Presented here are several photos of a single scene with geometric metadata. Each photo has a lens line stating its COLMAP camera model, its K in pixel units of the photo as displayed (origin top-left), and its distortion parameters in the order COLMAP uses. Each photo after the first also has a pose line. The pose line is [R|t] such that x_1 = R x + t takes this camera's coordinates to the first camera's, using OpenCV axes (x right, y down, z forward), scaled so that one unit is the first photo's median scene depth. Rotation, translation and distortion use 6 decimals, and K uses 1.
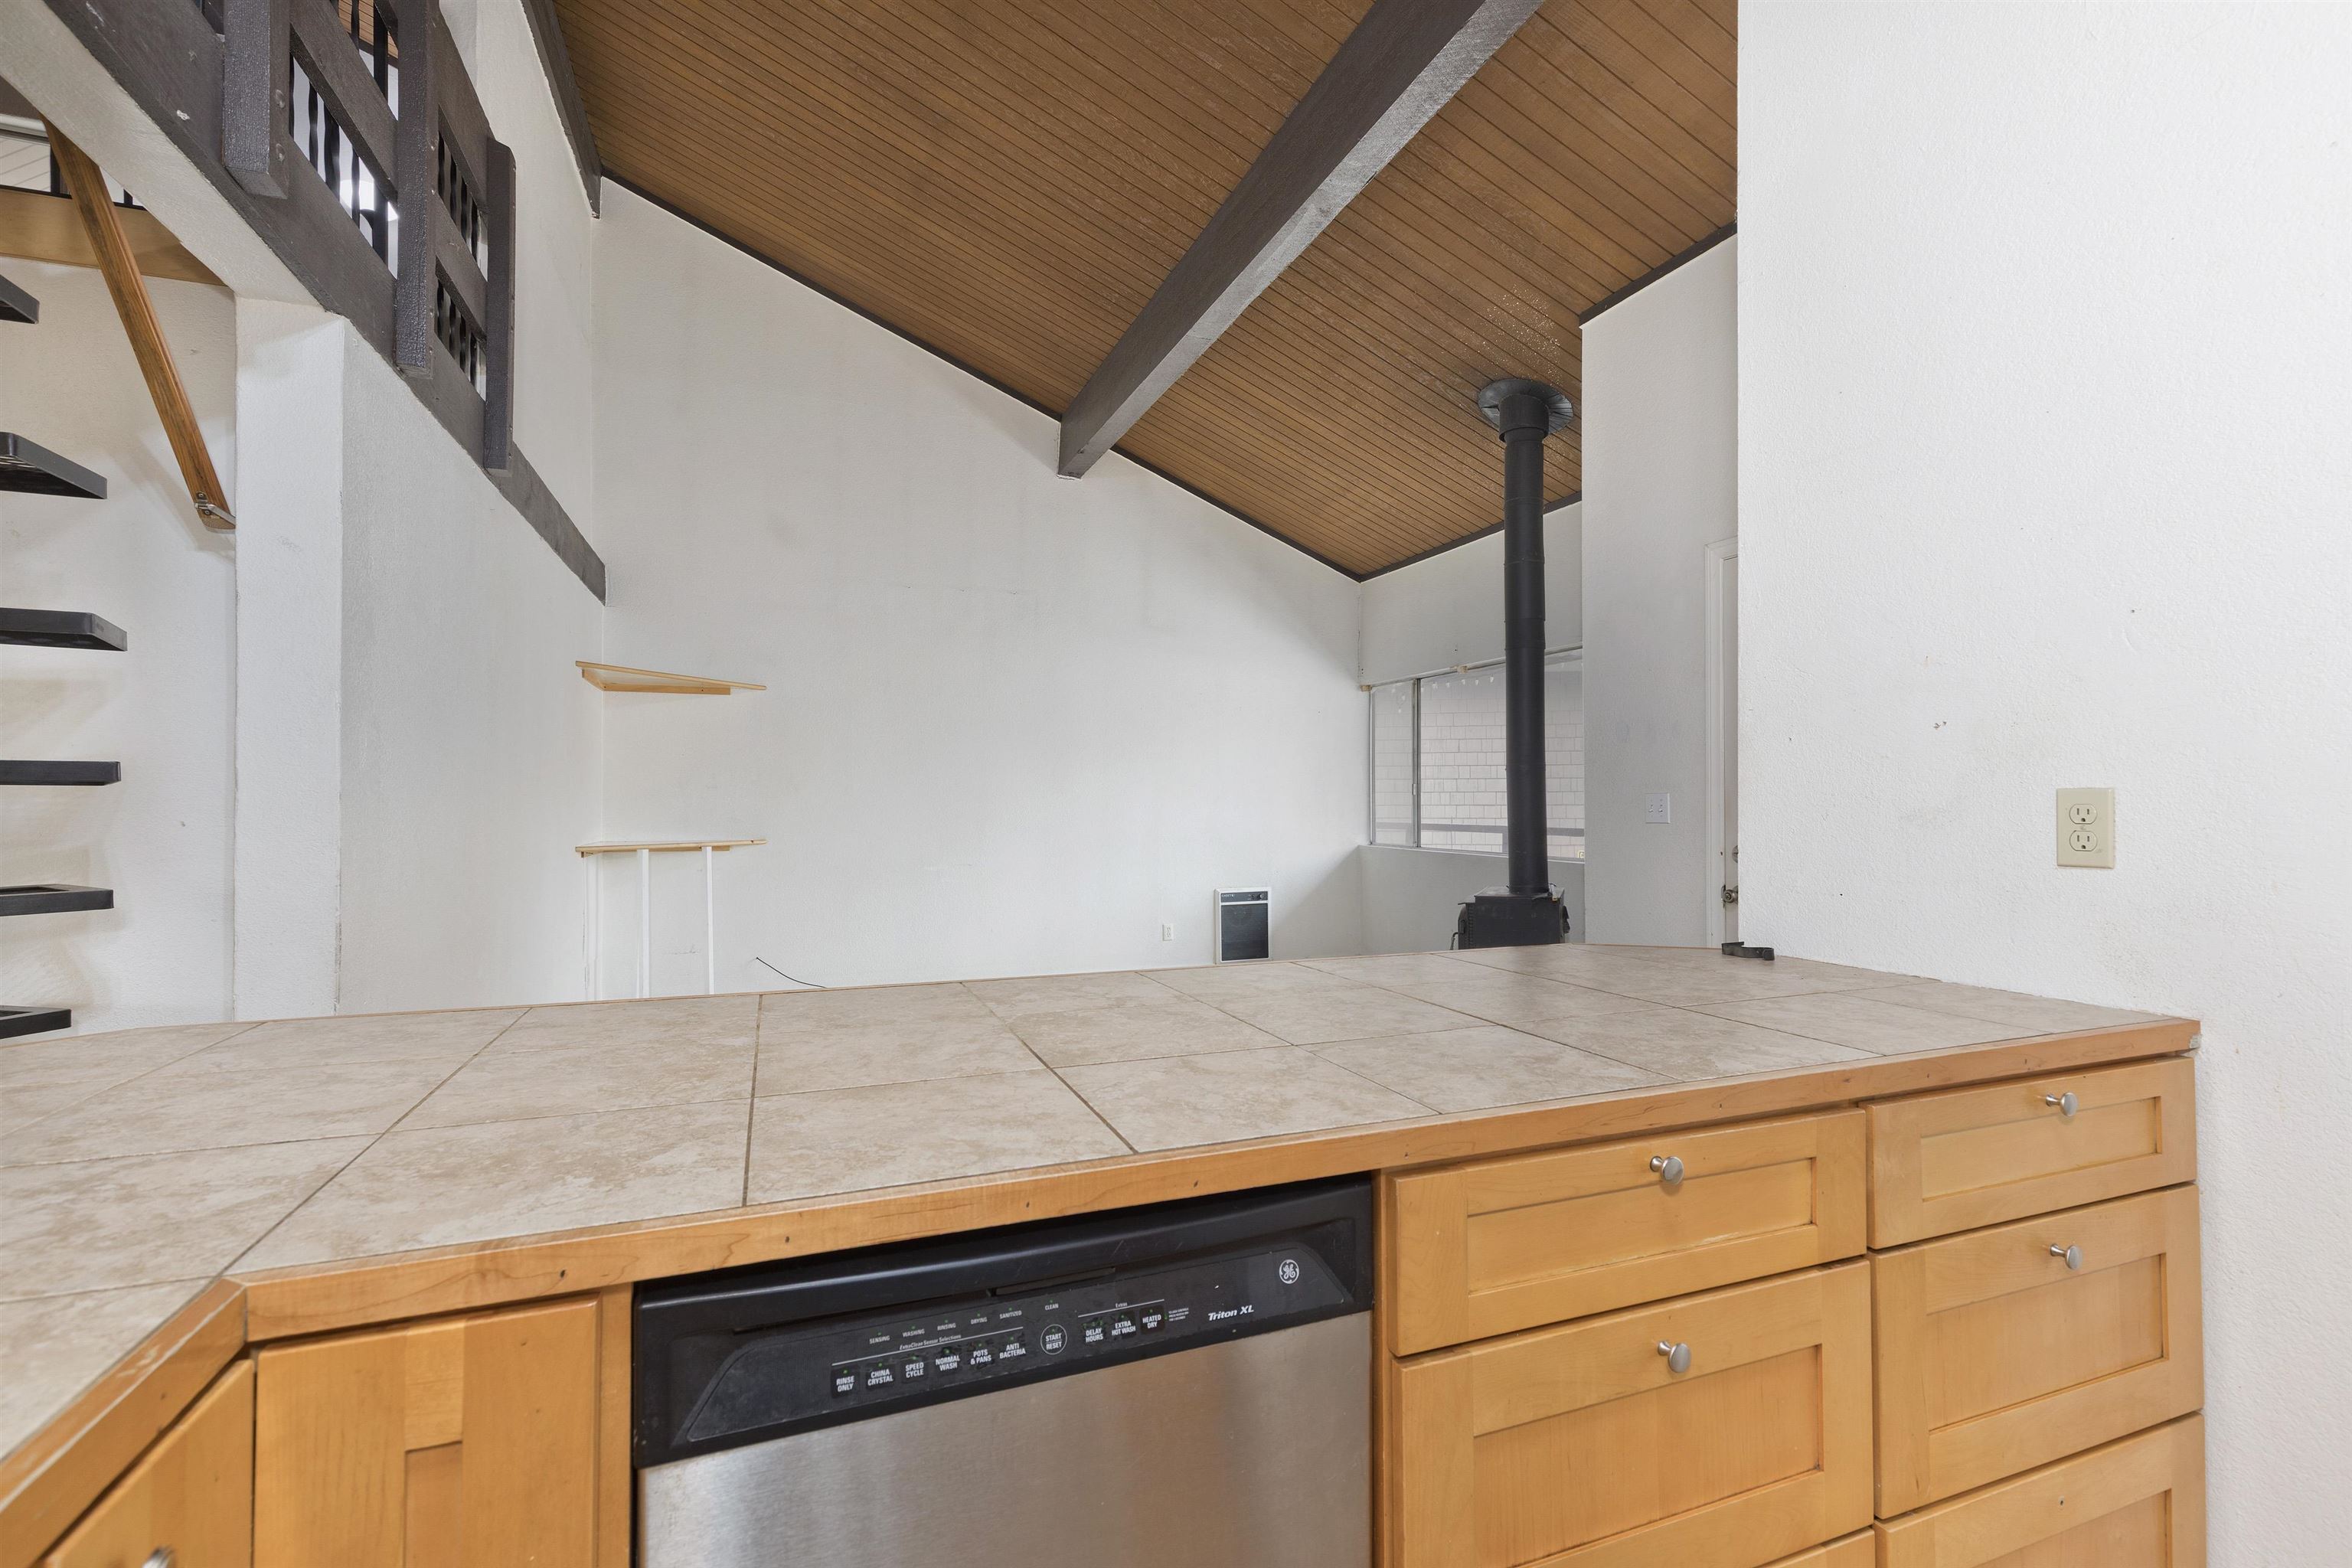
lens RADIAL K [[1050.0, 0, 1152.0], [0, 1050.0, 793.9], [0, 0, 1]] dist [0.003183, -0.000328]
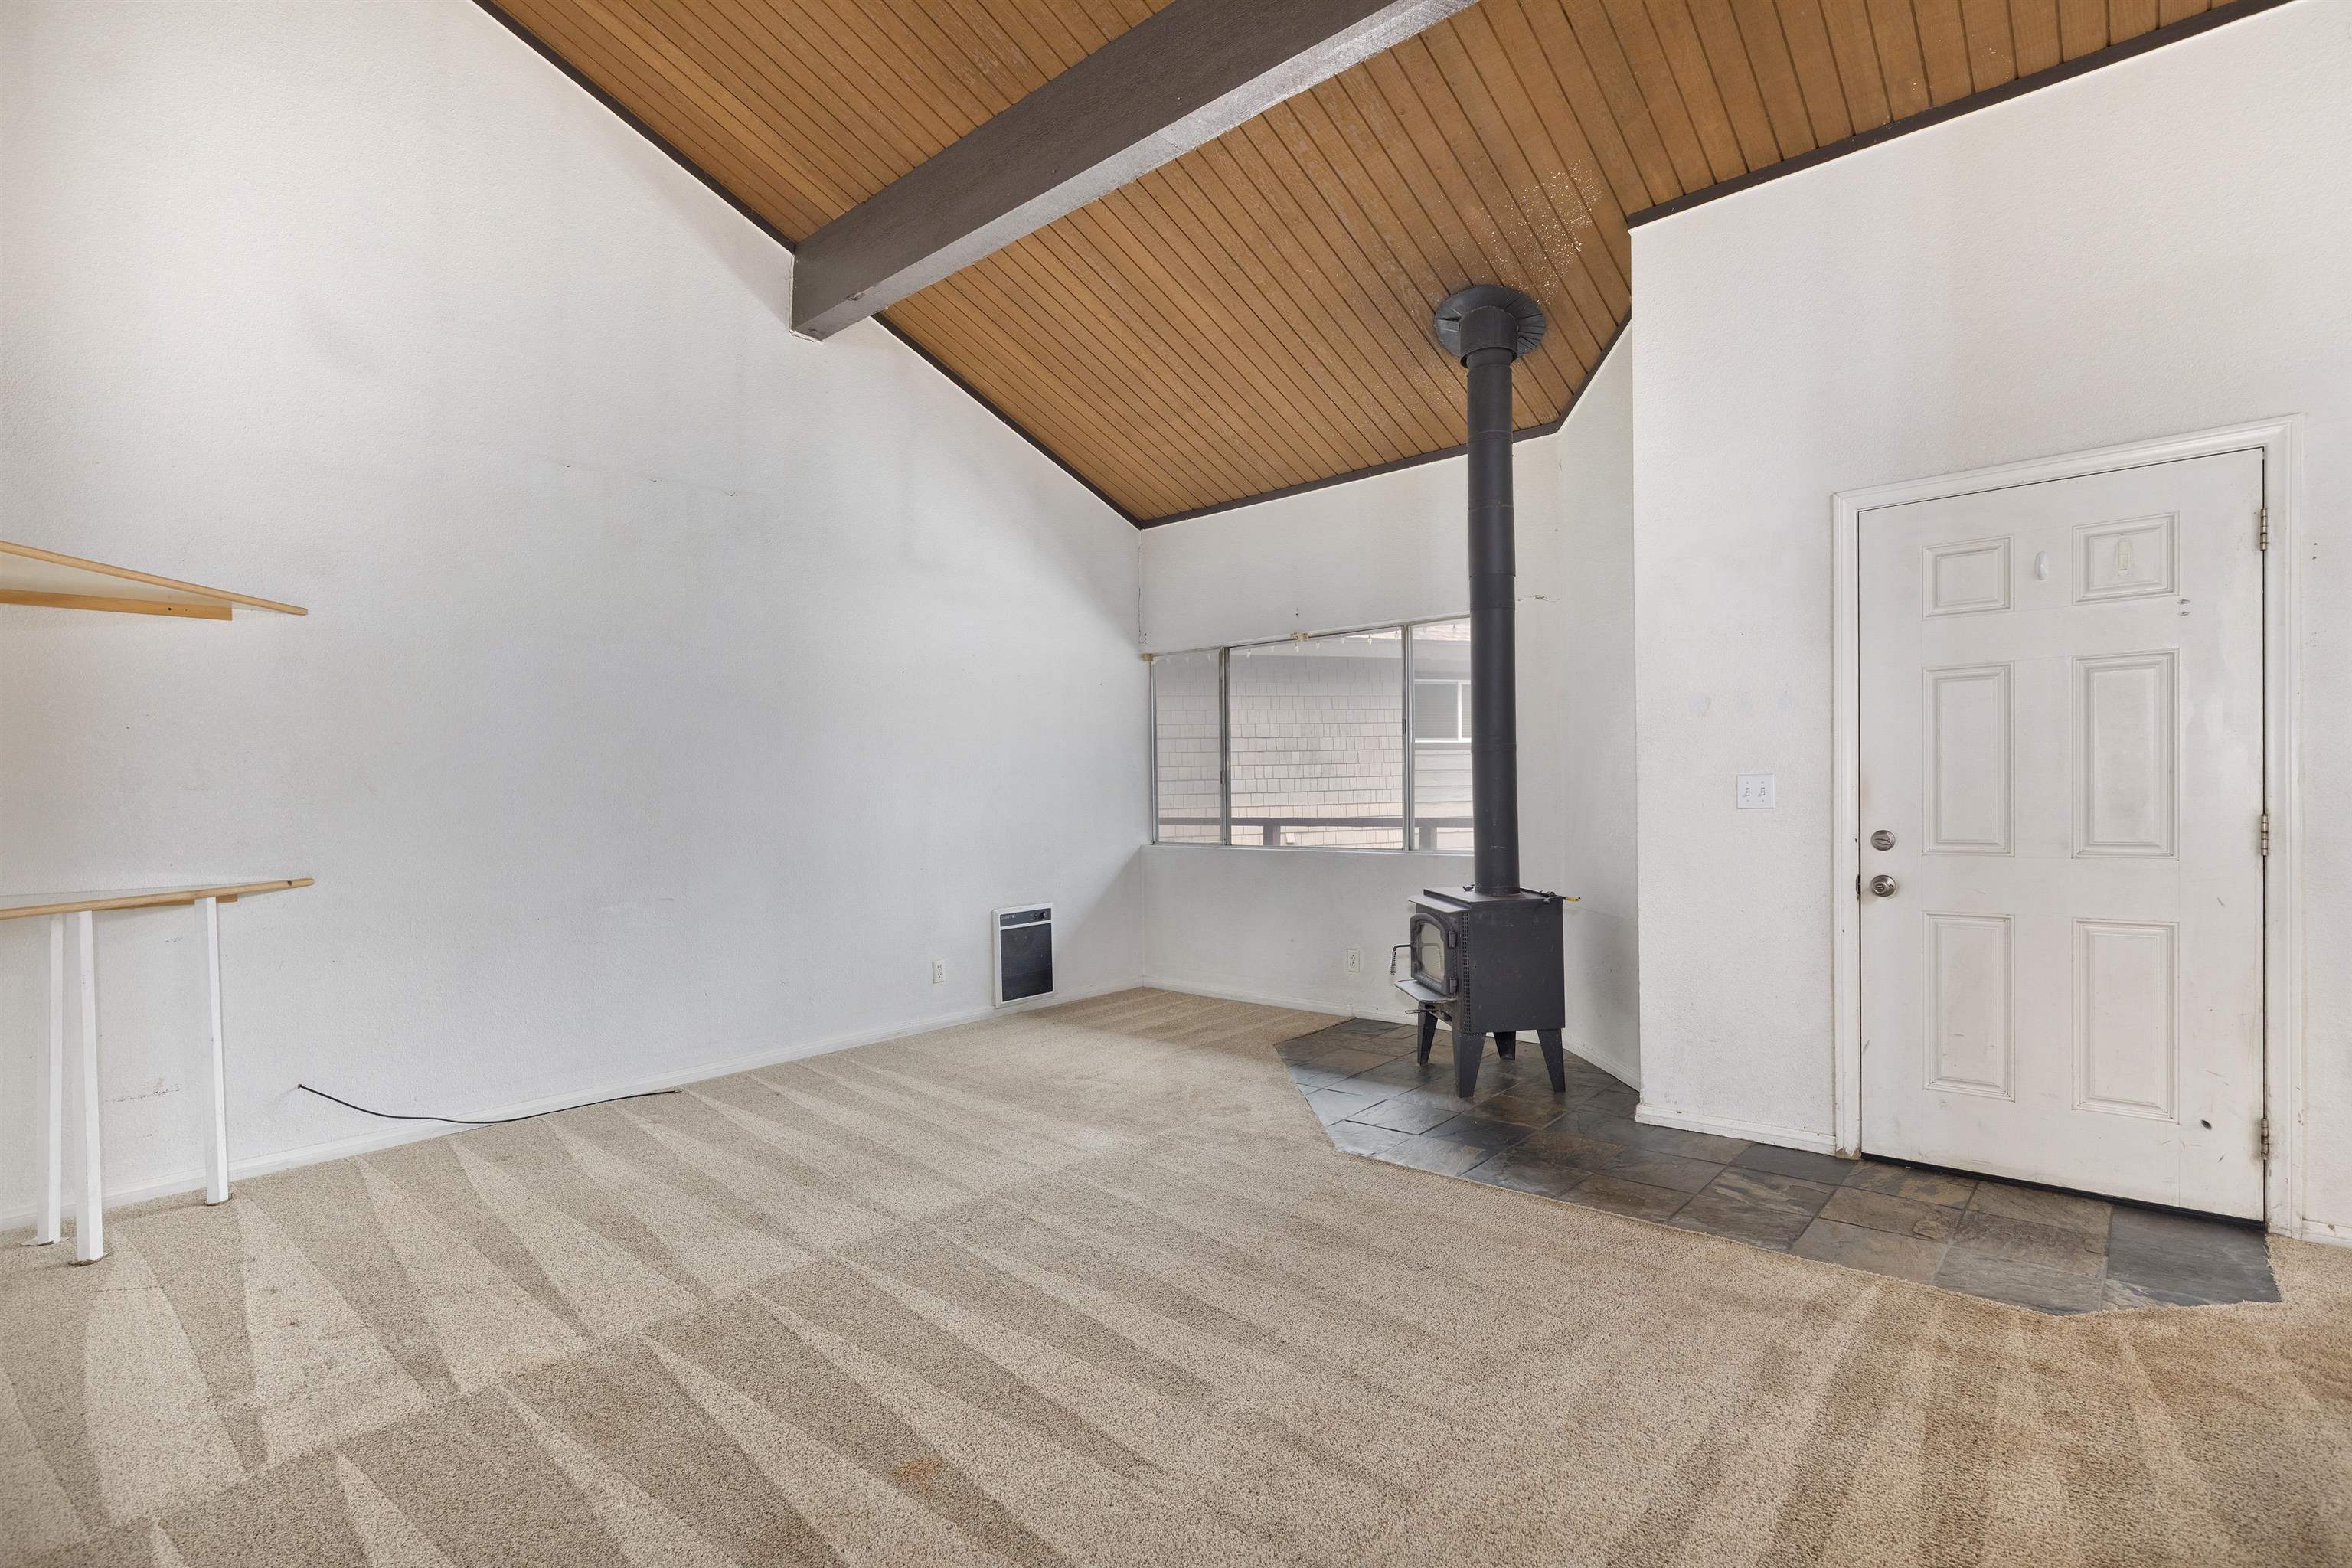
lens RADIAL K [[1122.2, 0, 1179.9], [0, 1122.2, 800.2], [0, 0, 1]] dist [-0.001644, 0.000261]
pose [[0.885927, -0.020334, 0.463379, -0.215200], [0.014259, 0.999760, 0.016611, -0.001741], [-0.463606, -0.008109, 0.886005, 0.224207]]
